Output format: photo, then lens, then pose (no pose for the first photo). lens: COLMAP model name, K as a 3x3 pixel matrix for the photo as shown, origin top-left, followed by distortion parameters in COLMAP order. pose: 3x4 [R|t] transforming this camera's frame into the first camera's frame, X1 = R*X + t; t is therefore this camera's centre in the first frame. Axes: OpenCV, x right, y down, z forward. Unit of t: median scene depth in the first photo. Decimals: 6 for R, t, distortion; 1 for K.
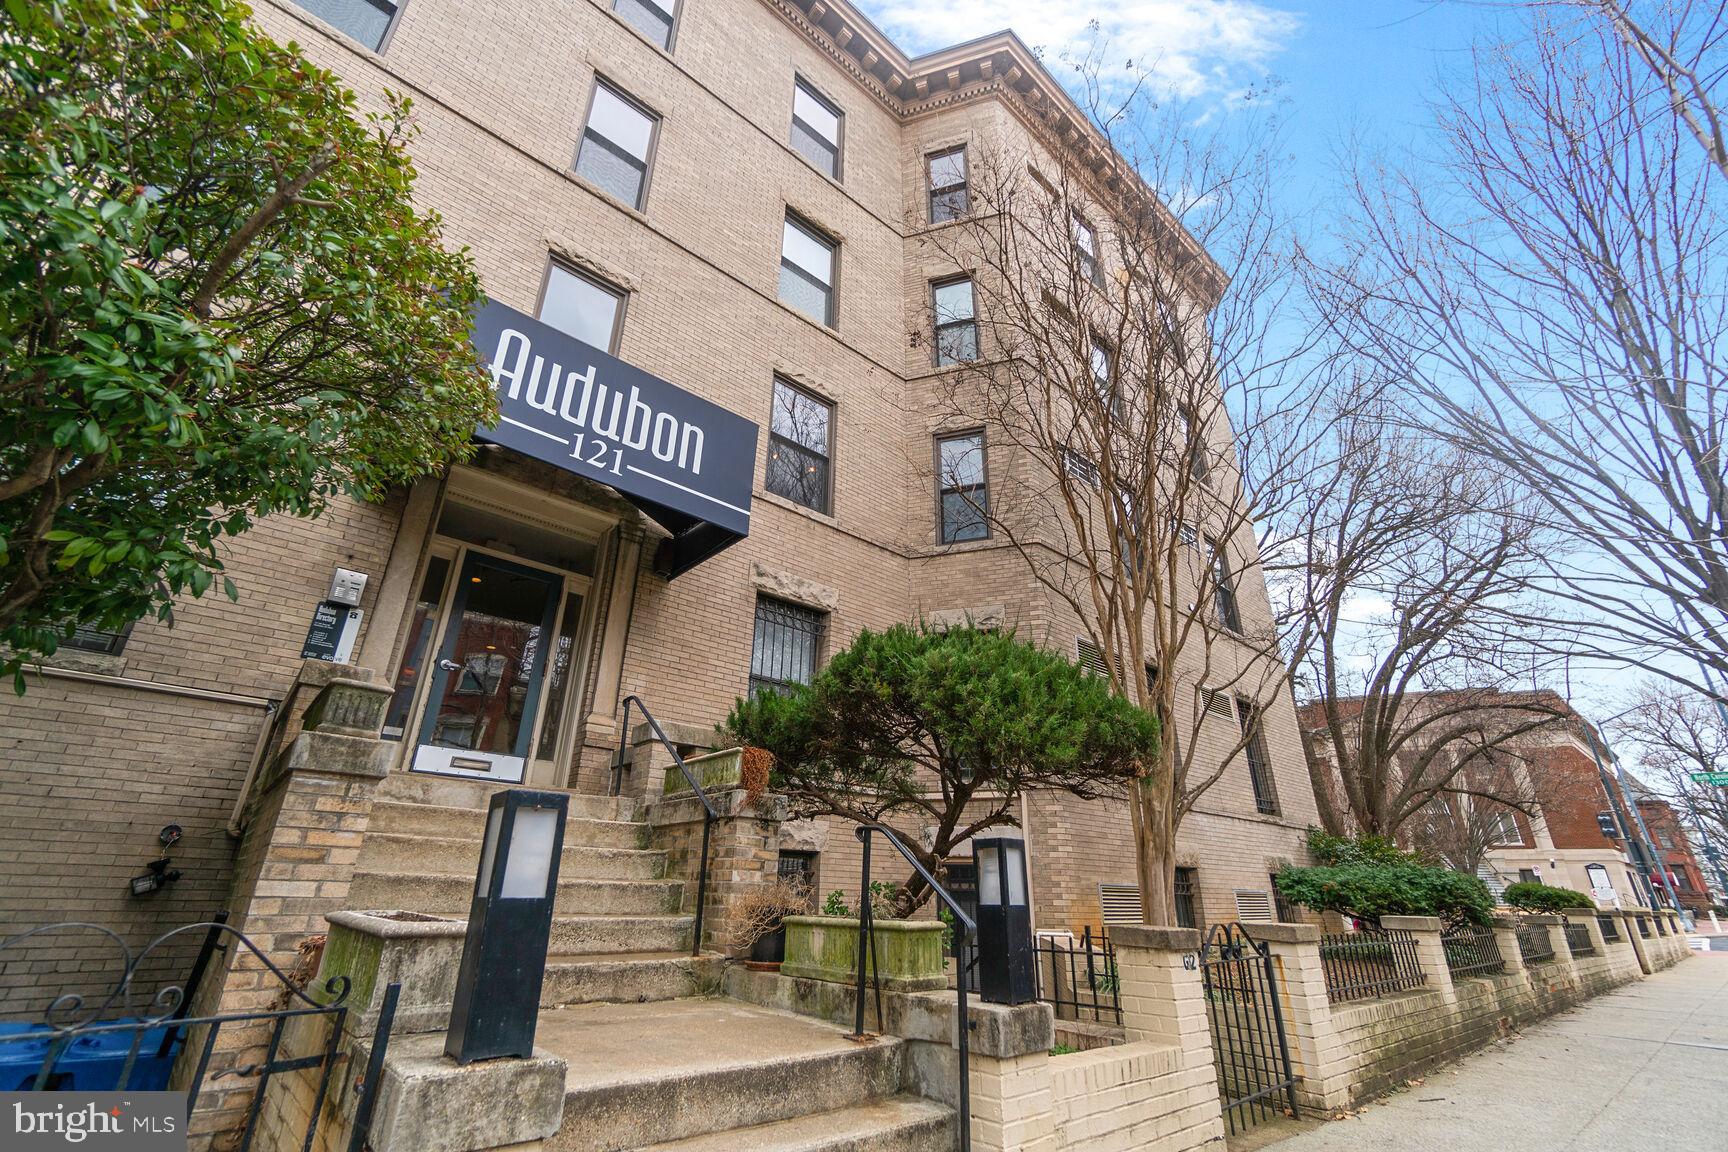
lens RADIAL K [[734.6, 0, 867.0], [0, 734.6, 564.9], [0, 0, 1]] dist [-0.008614, 0.003750]
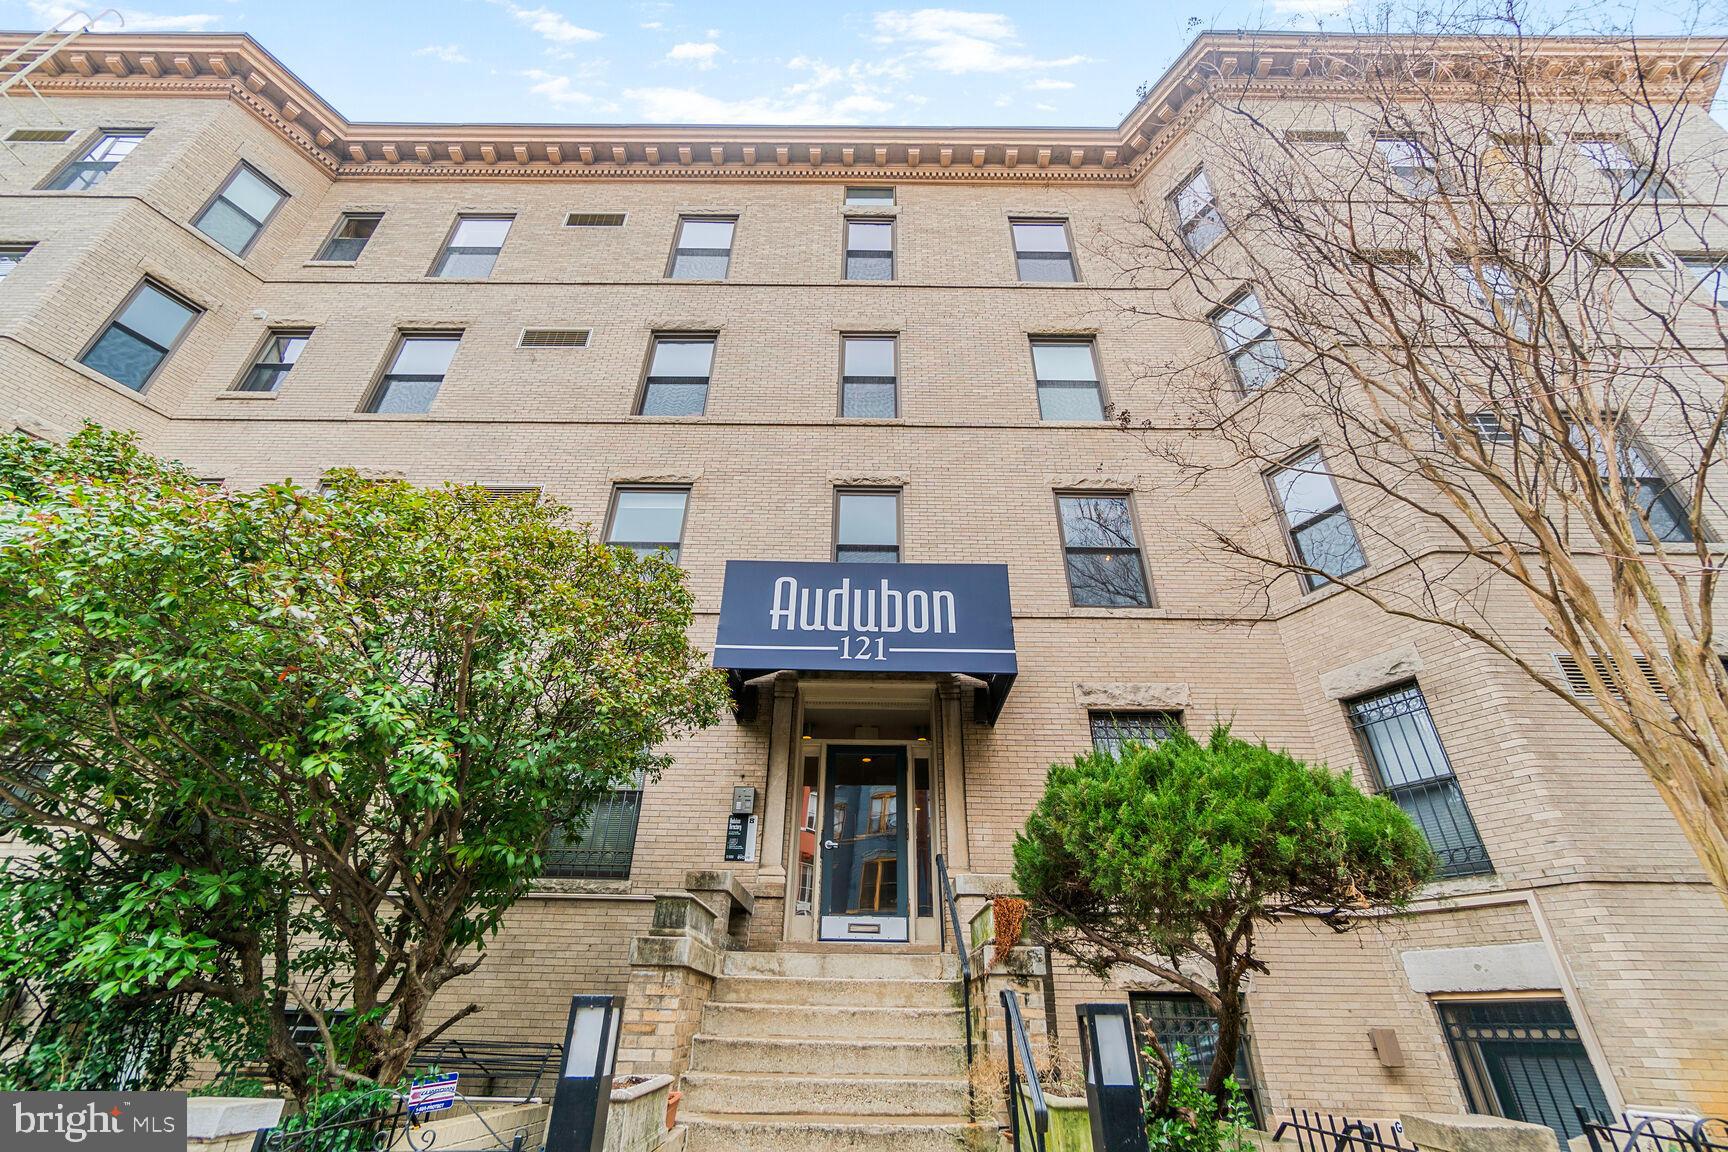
lens RADIAL K [[734.6, 0, 867.0], [0, 734.6, 564.9], [0, 0, 1]] dist [-0.008614, 0.003750]
pose [[0.757452, -0.353627, -0.548829, 0.328663], [0.270287, 0.935040, -0.229445, -0.002734], [0.594315, 0.025452, 0.803829, 0.041969]]
